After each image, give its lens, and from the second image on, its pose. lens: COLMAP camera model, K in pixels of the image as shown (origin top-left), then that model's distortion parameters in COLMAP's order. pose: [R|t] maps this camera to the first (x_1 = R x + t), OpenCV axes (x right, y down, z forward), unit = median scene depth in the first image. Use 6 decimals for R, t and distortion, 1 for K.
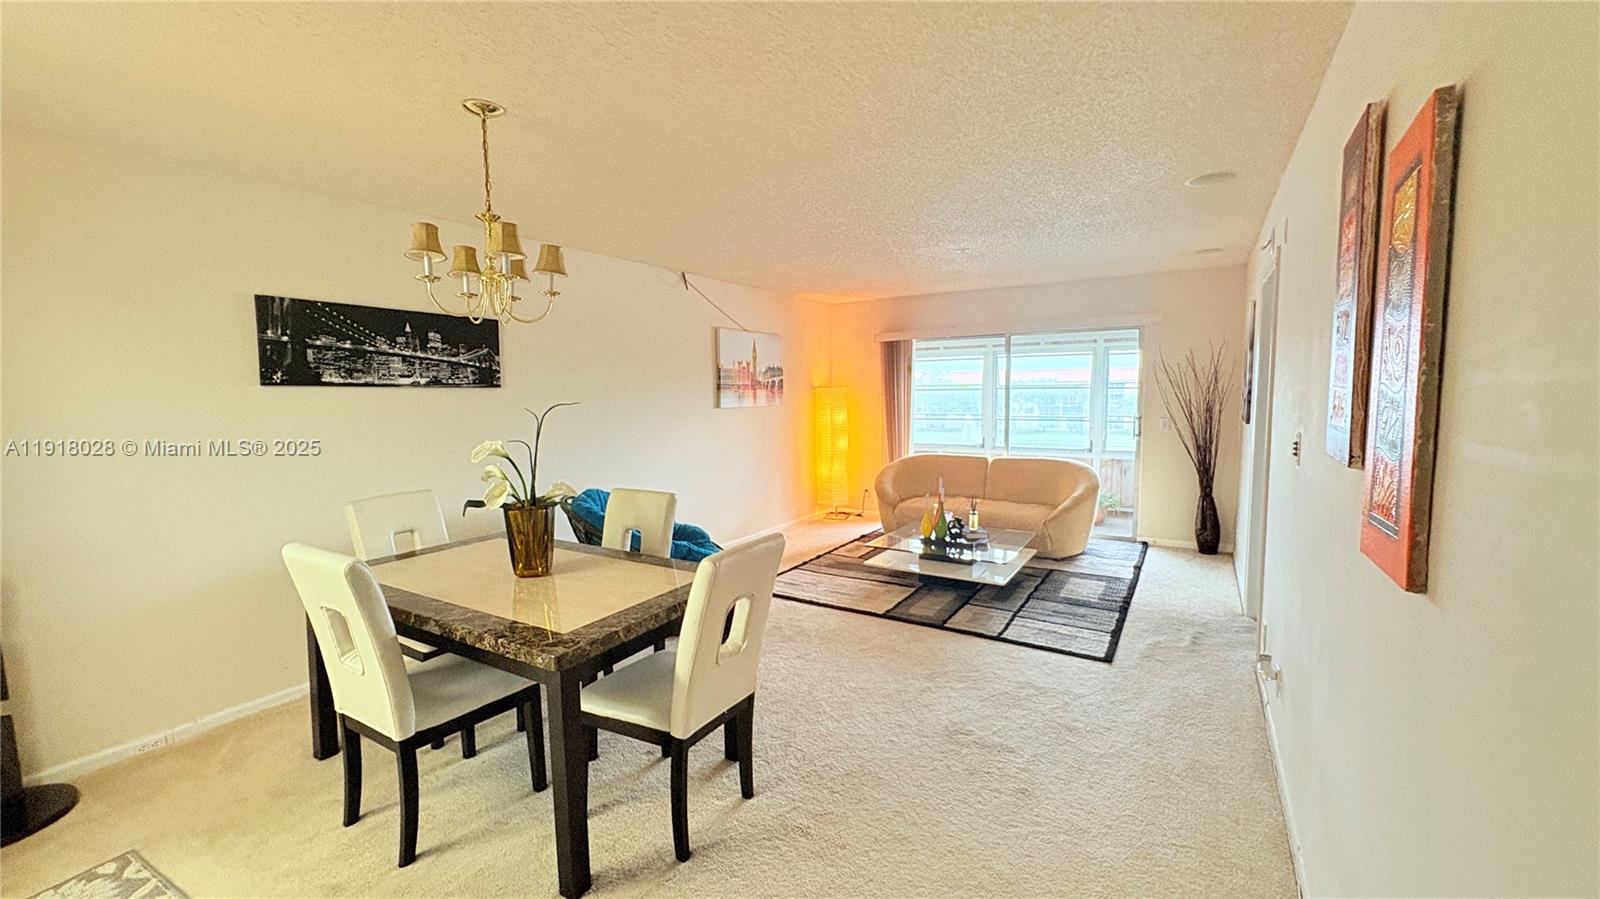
lens RADIAL K [[637.7, 0, 793.1], [0, 637.7, 448.0], [0, 0, 1]] dist [0.001106, -0.000213]
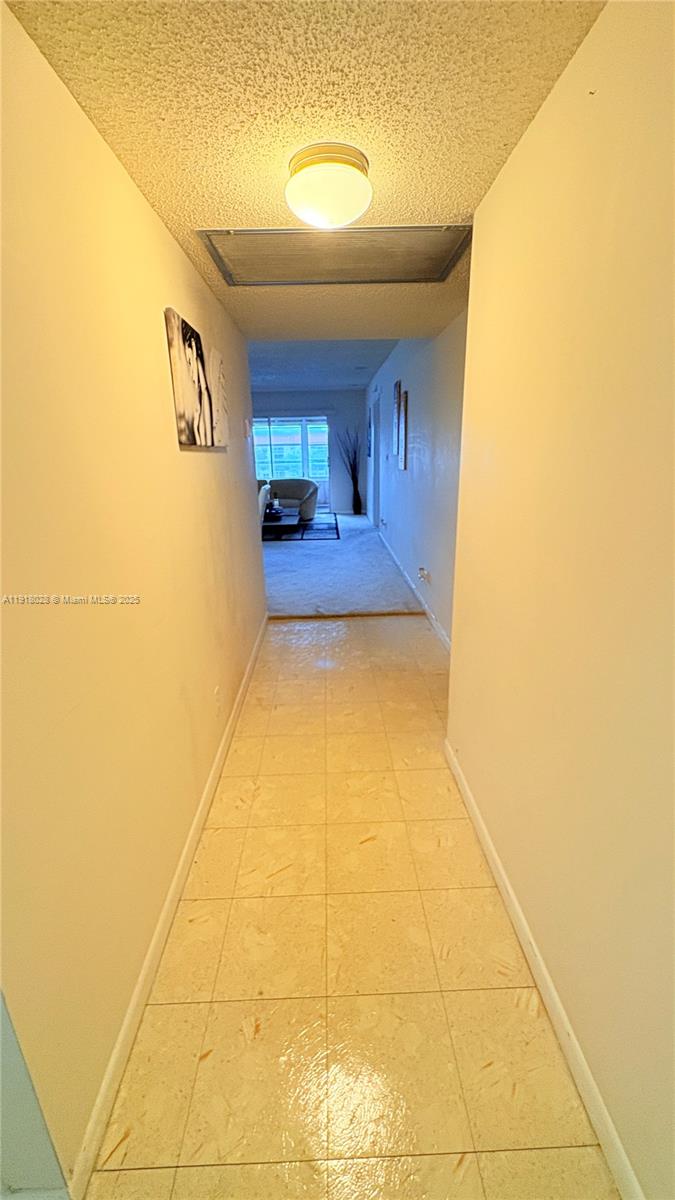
lens RADIAL K [[478.3, 0, 341.1], [0, 478.3, 604.1], [0, 0, 1]] dist [0.001106, -0.000213]
pose [[0.828261, -0.175887, 0.532022, -0.533690], [0.059106, 0.971585, 0.229190, 0.089077], [-0.557217, -0.158383, 0.815122, -0.628915]]
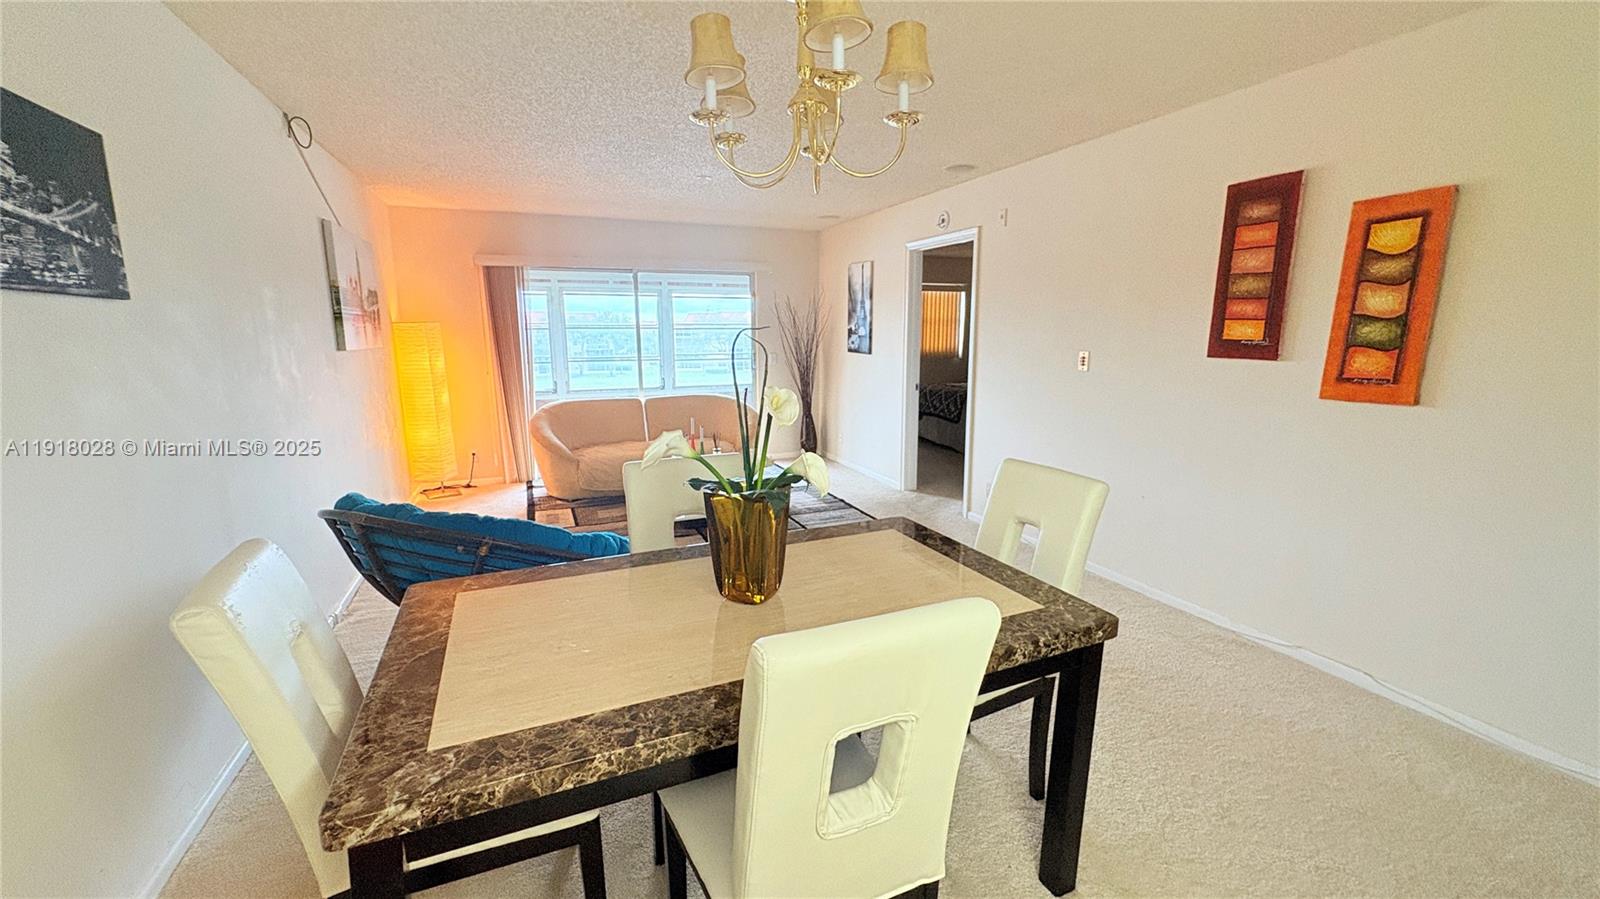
lens RADIAL K [[637.7, 0, 800.8], [0, 637.7, 455.7], [0, 0, 1]] dist [0.001106, -0.000213]
pose [[0.570595, -0.146950, 0.807977, -0.487579], [0.069667, 0.988975, 0.130670, -0.013365], [-0.818271, -0.018270, 0.574542, 0.327121]]
